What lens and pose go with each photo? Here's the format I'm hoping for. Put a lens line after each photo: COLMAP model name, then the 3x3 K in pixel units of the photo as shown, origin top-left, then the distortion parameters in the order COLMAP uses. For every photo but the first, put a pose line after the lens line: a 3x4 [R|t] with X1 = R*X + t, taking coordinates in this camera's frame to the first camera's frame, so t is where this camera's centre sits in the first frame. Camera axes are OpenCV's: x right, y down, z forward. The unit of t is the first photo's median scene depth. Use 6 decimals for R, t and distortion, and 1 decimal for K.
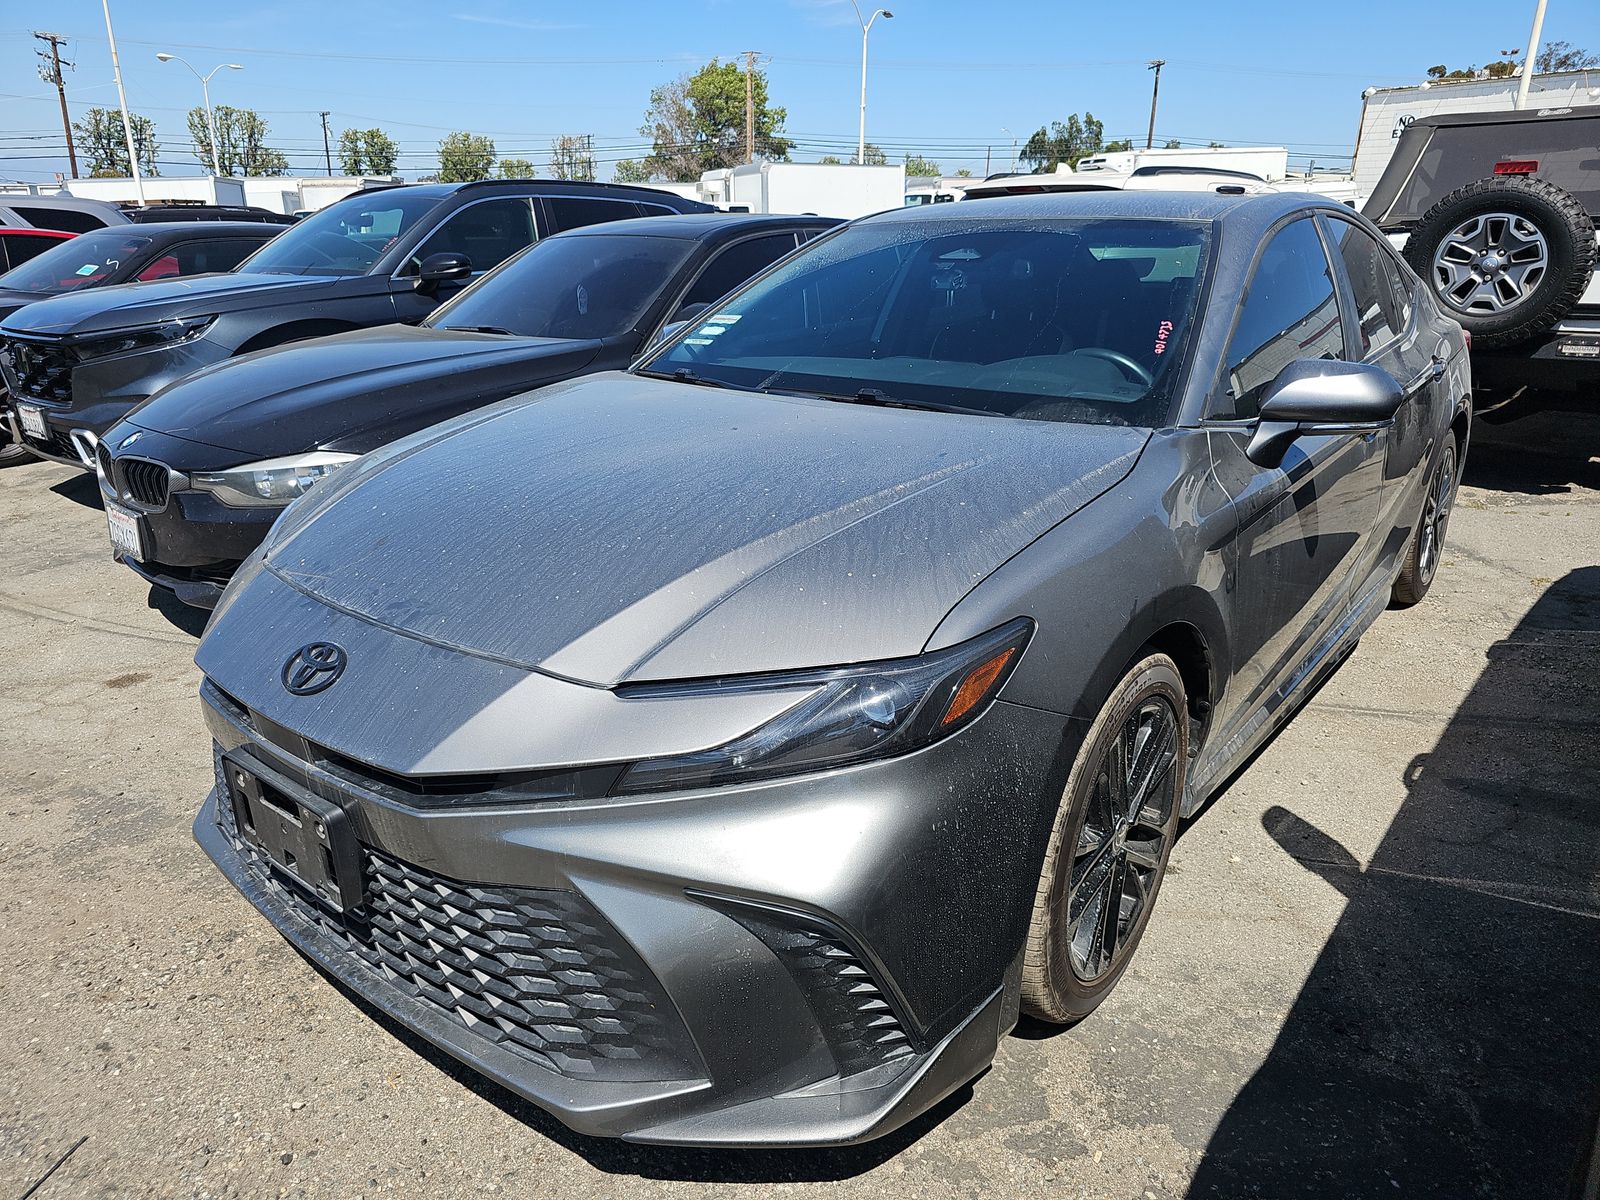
lens RADIAL K [[1086.1, 0, 800.0], [0, 1086.1, 600.0], [0, 0, 1]] dist [0.010647, -0.001496]
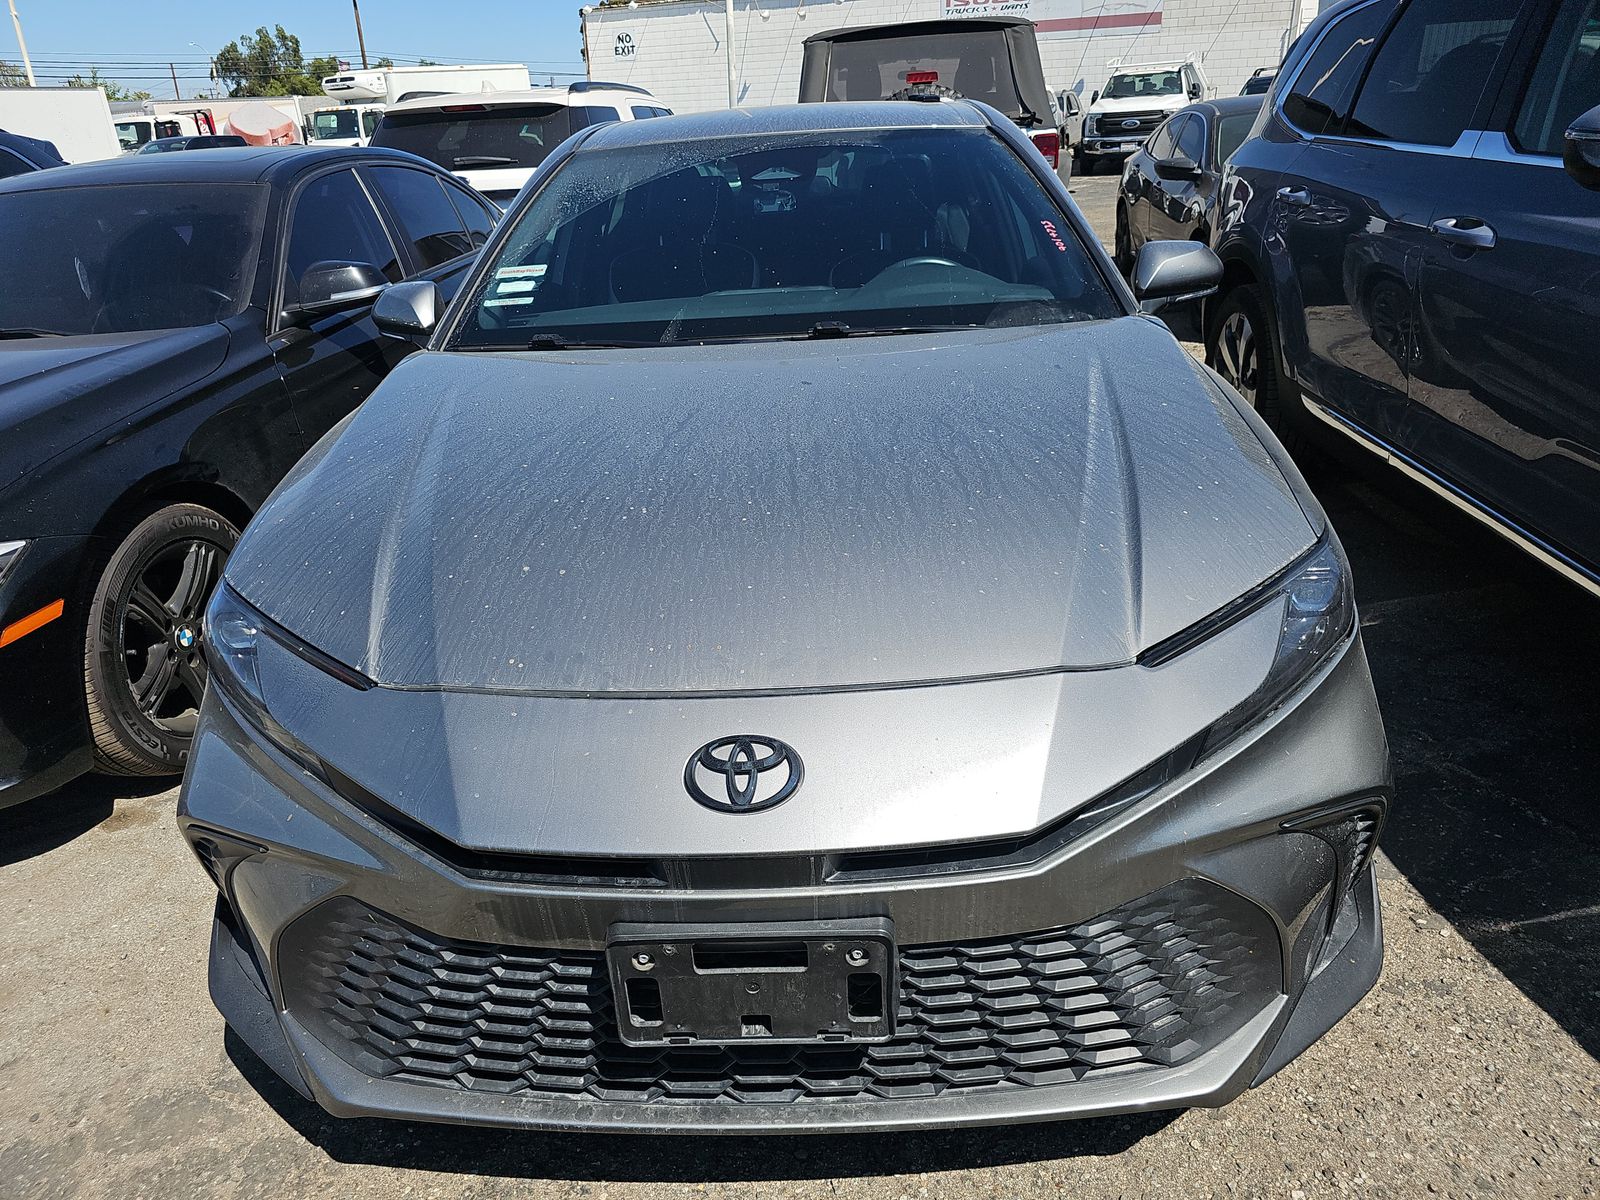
lens RADIAL K [[1072.6, 0, 800.0], [0, 1072.6, 600.0], [0, 0, 1]] dist [0.008066, 0.001645]
pose [[0.792996, -0.279059, 0.541556, -0.071793], [0.241704, 0.960081, 0.140797, -0.013499], [-0.559228, 0.019245, 0.828790, 0.033176]]
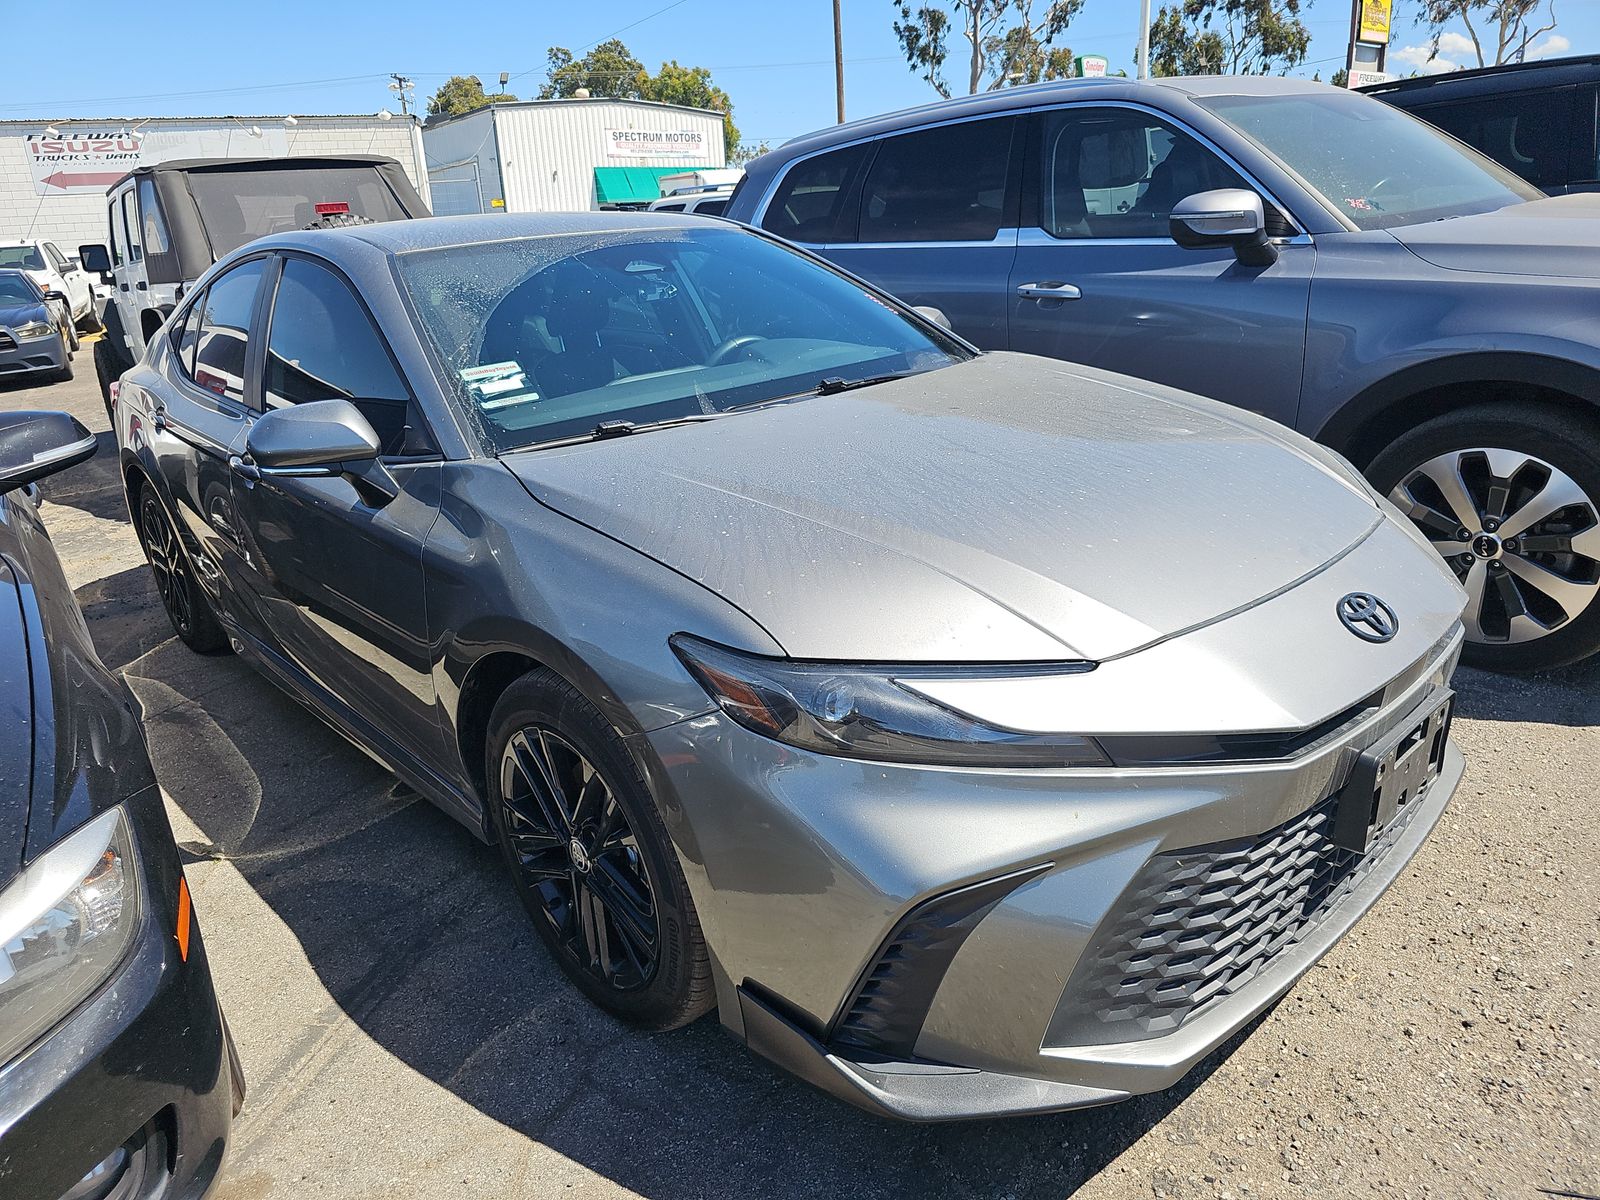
lens RADIAL K [[1077.4, 0, 801.7], [0, 1077.4, 571.6], [0, 0, 1]] dist [0.003748, 0.000156]
pose [[0.133342, -0.311074, 0.940985, -0.136015], [0.382057, 0.892212, 0.240811, -0.039435], [-0.914468, 0.327400, 0.237818, 0.113392]]
